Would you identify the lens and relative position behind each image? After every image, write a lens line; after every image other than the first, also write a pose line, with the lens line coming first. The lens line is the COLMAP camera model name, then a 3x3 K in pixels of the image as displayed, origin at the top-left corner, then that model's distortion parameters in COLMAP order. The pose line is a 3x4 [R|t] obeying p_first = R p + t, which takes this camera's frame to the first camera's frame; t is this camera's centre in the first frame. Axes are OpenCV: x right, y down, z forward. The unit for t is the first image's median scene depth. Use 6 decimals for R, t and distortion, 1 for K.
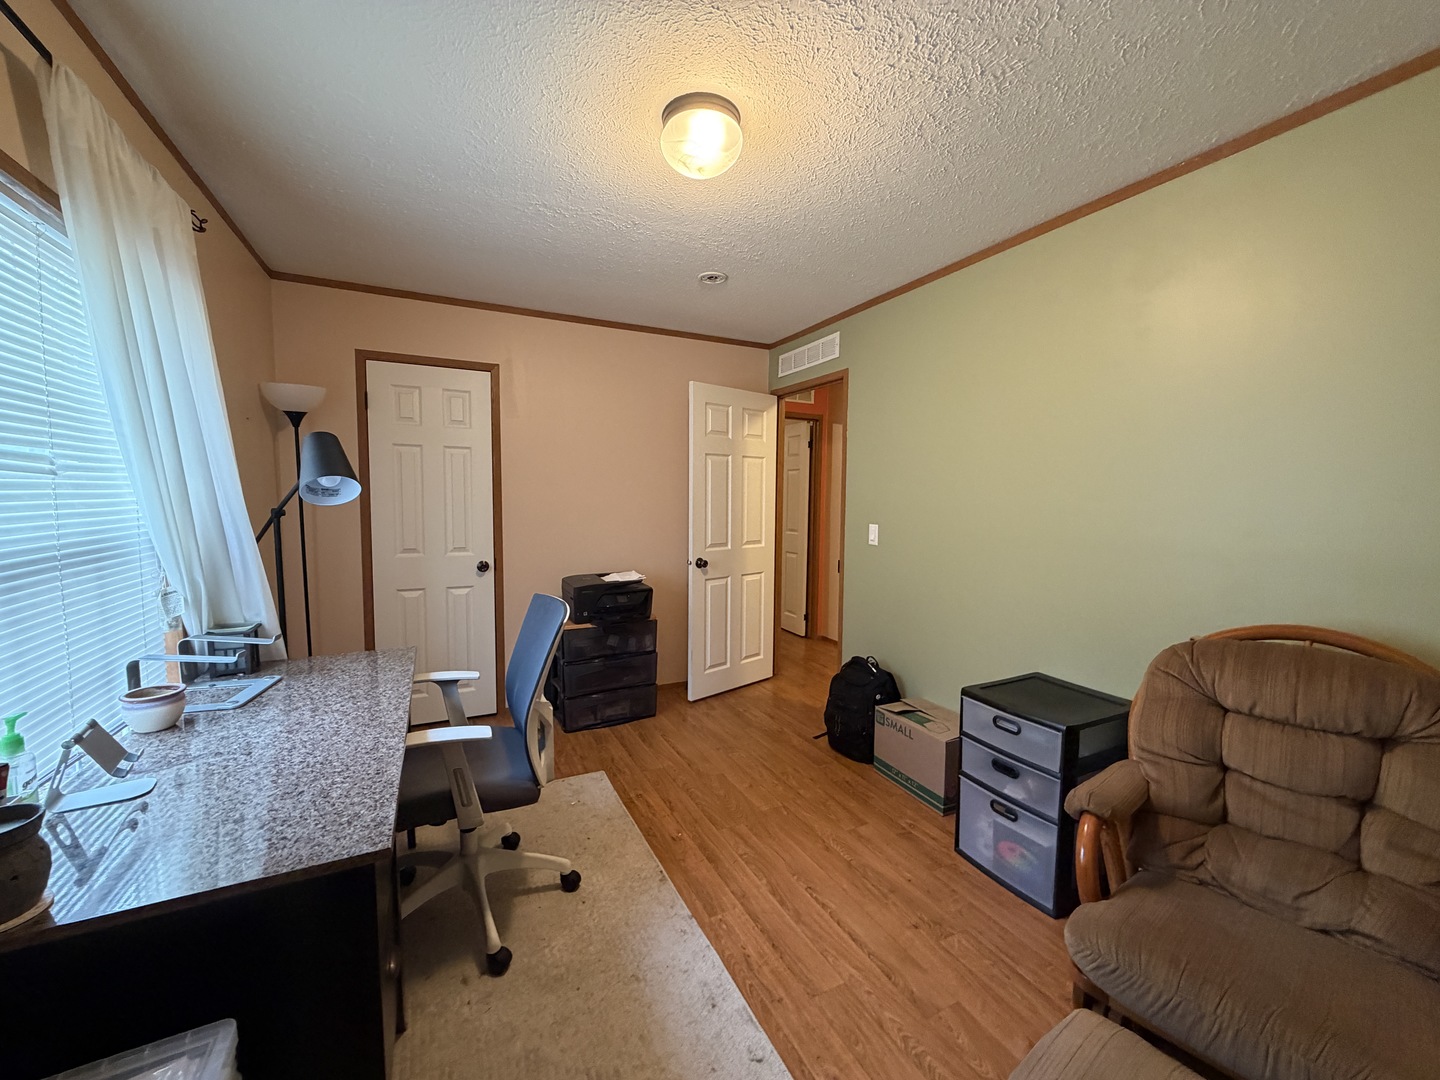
lens RADIAL K [[573.0, 0, 716.8], [0, 573.0, 539.2], [0, 0, 1]] dist [0.001522, -0.000849]
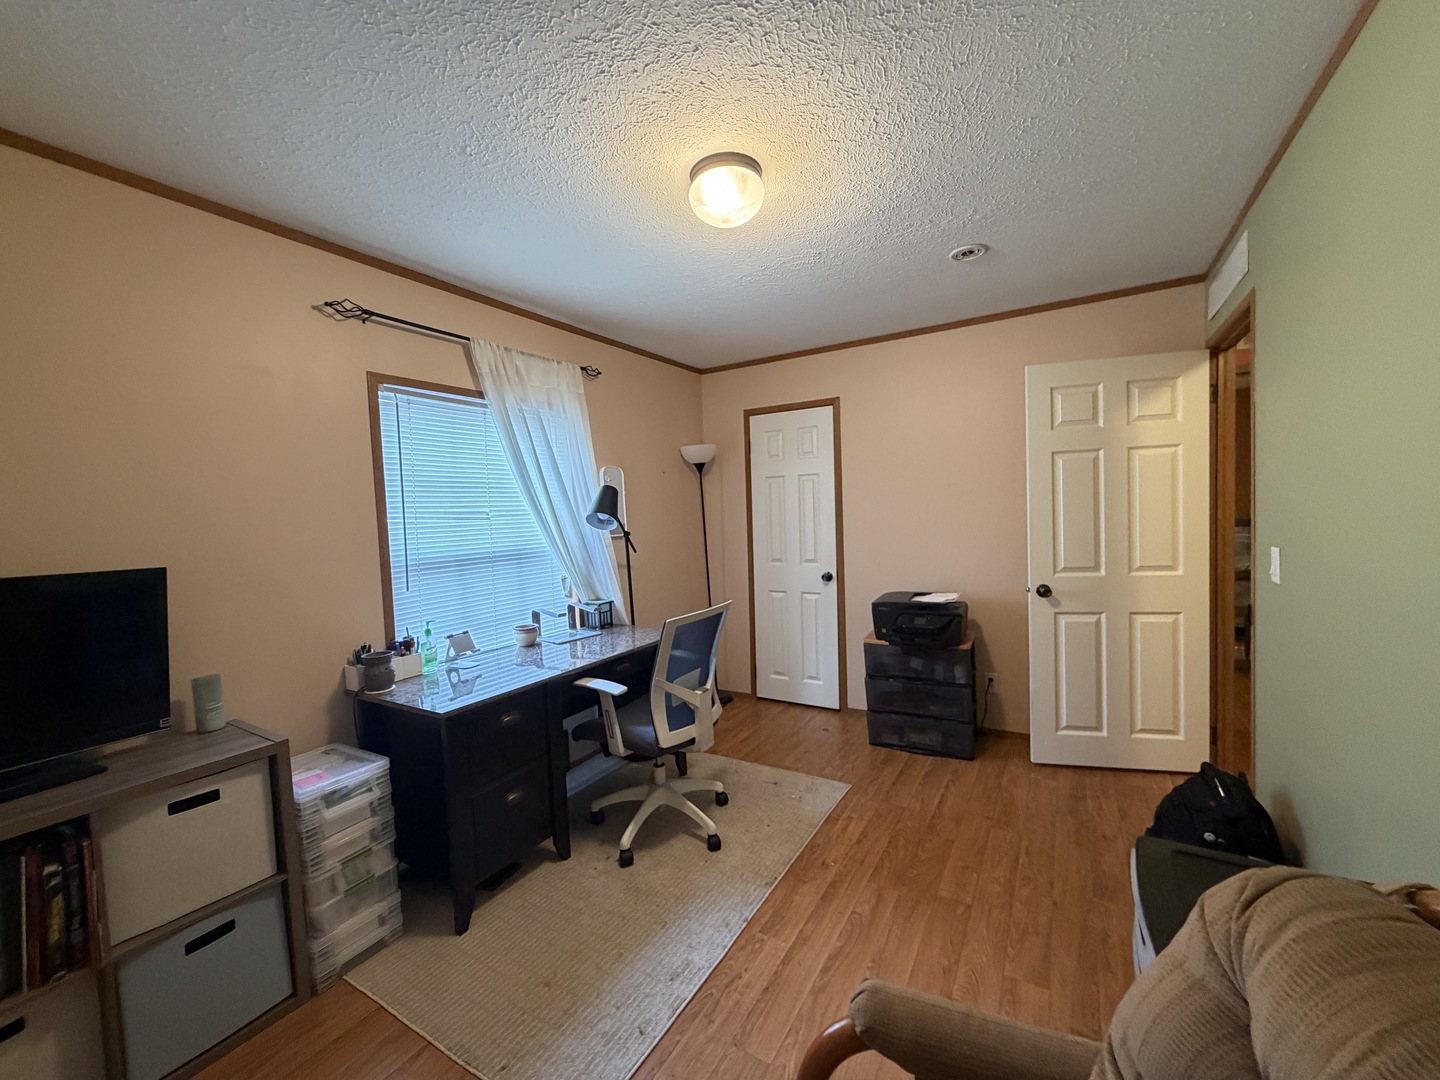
lens RADIAL K [[573.0, 0, 716.8], [0, 573.0, 539.2], [0, 0, 1]] dist [0.001522, -0.000849]
pose [[0.533601, 0.010213, -0.845675, 0.695927], [-0.022914, 0.999735, -0.002384, -0.030139], [0.845426, 0.020650, 0.533694, 0.327866]]
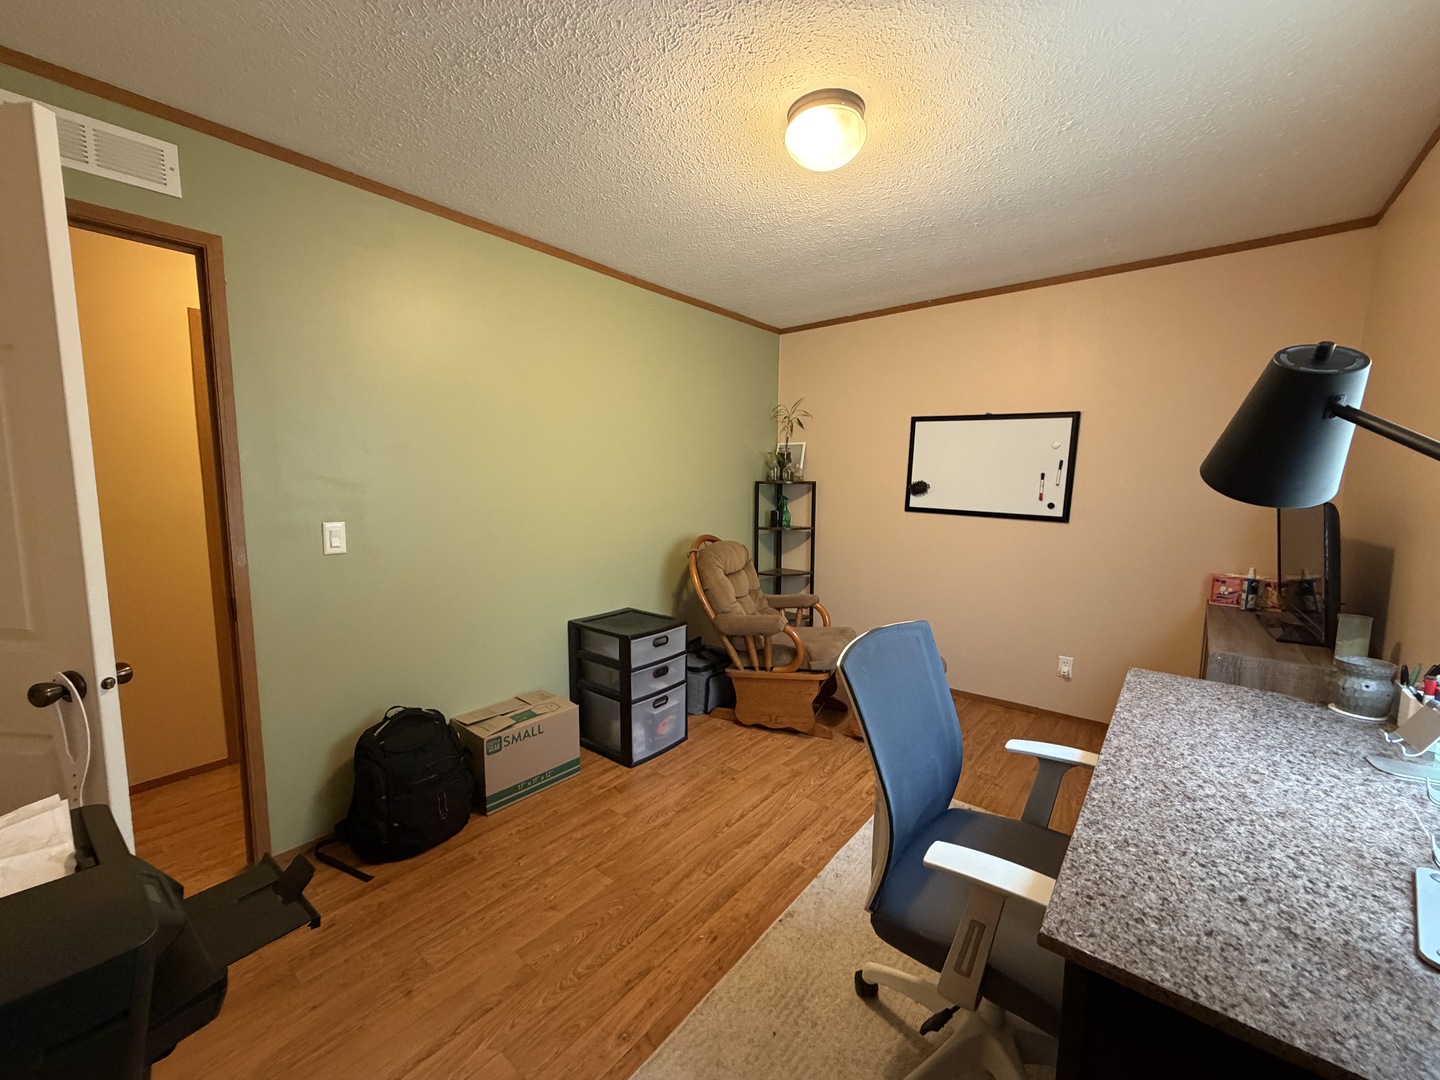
lens RADIAL K [[573.0, 0, 716.8], [0, 573.0, 539.2], [0, 0, 1]] dist [0.001522, -0.000849]
pose [[-0.414570, -0.101825, 0.904303, -0.745618], [0.065371, 0.987821, 0.141197, -0.106130], [-0.907666, 0.117651, -0.402865, 1.315166]]
